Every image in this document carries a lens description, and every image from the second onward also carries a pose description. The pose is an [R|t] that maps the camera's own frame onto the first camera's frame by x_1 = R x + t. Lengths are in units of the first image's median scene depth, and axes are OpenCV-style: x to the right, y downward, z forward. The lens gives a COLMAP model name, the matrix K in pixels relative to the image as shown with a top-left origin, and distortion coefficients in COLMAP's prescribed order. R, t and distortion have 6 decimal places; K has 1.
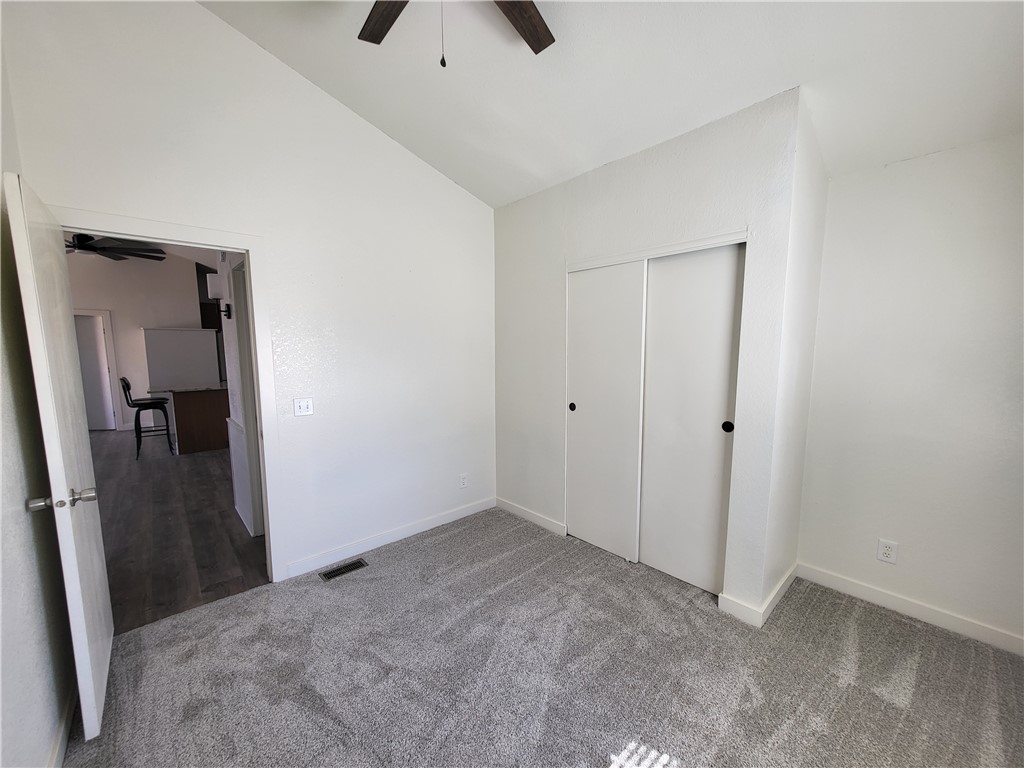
lens RADIAL K [[402.2, 0, 505.5], [0, 402.2, 394.3], [0, 0, 1]] dist [0.001453, -0.000244]
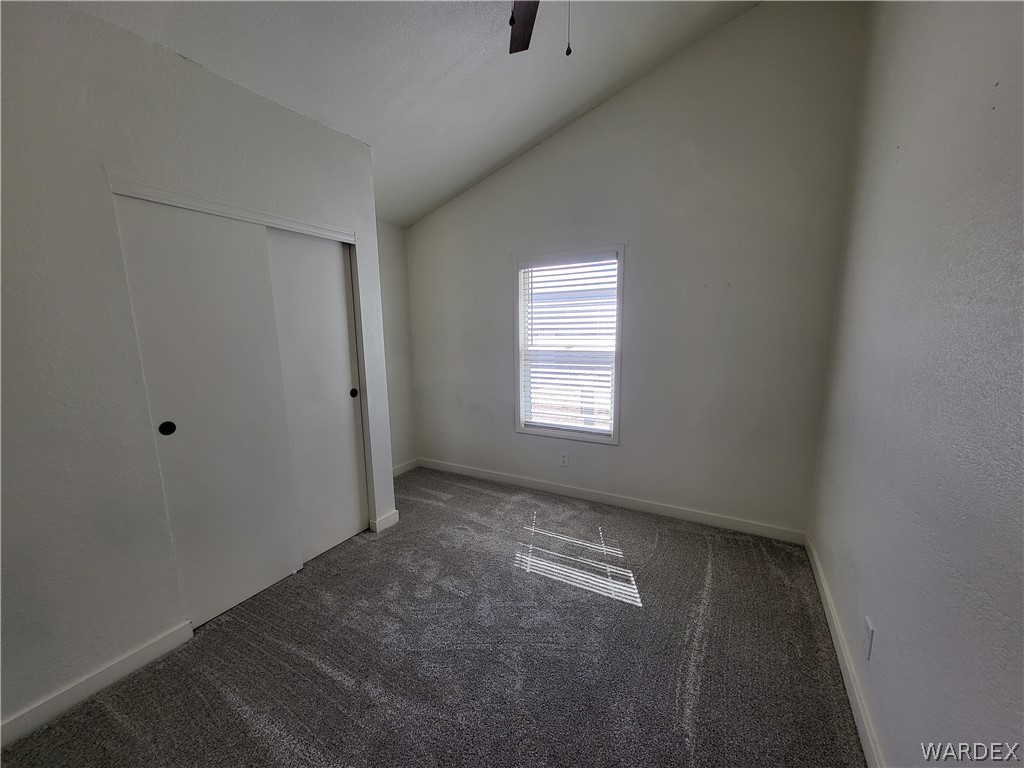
lens RADIAL K [[402.2, 0, 505.5], [0, 402.2, 394.3], [0, 0, 1]] dist [0.001453, -0.000244]
pose [[-0.322597, -0.143875, 0.935538, -0.765199], [0.132548, 0.971775, 0.195154, -0.095293], [-0.937210, 0.186960, -0.294421, 0.948776]]
